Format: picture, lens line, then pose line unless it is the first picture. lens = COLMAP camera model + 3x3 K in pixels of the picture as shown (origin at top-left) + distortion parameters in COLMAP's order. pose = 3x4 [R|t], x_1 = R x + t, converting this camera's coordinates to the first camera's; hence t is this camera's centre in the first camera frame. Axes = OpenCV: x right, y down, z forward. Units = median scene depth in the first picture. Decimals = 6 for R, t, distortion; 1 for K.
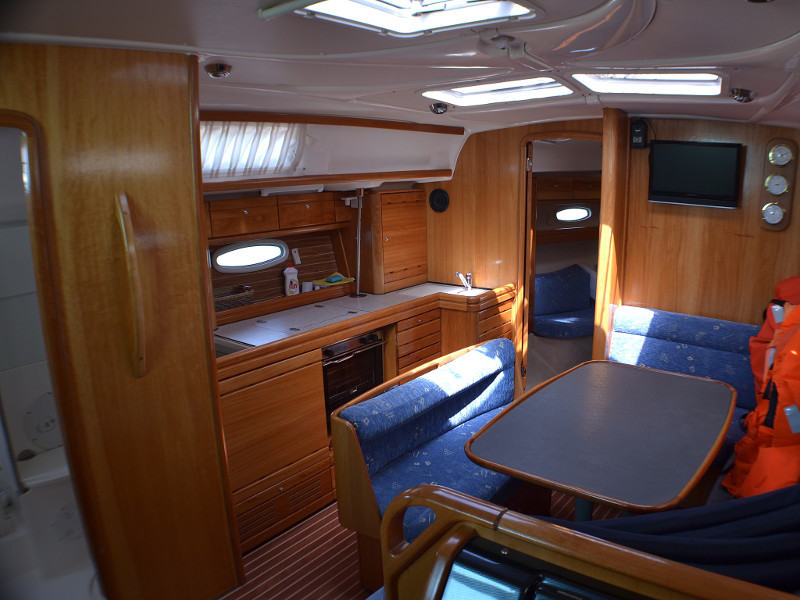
lens RADIAL K [[591.5, 0, 408.4], [0, 591.5, 304.1], [0, 0, 1]] dist [-0.195139, 0.039095]
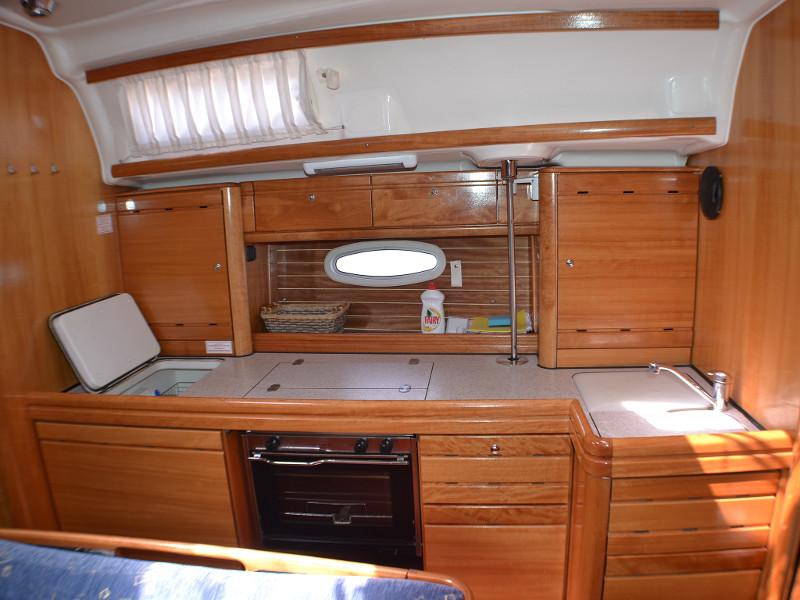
lens RADIAL K [[591.5, 0, 399.2], [0, 591.5, 300.2], [0, 0, 1]] dist [-0.195139, 0.039095]
pose [[0.528934, 0.166572, -0.832155, 0.308525], [-0.158591, 0.982676, 0.095899, -0.106744], [0.833713, 0.081248, 0.546187, 0.628502]]
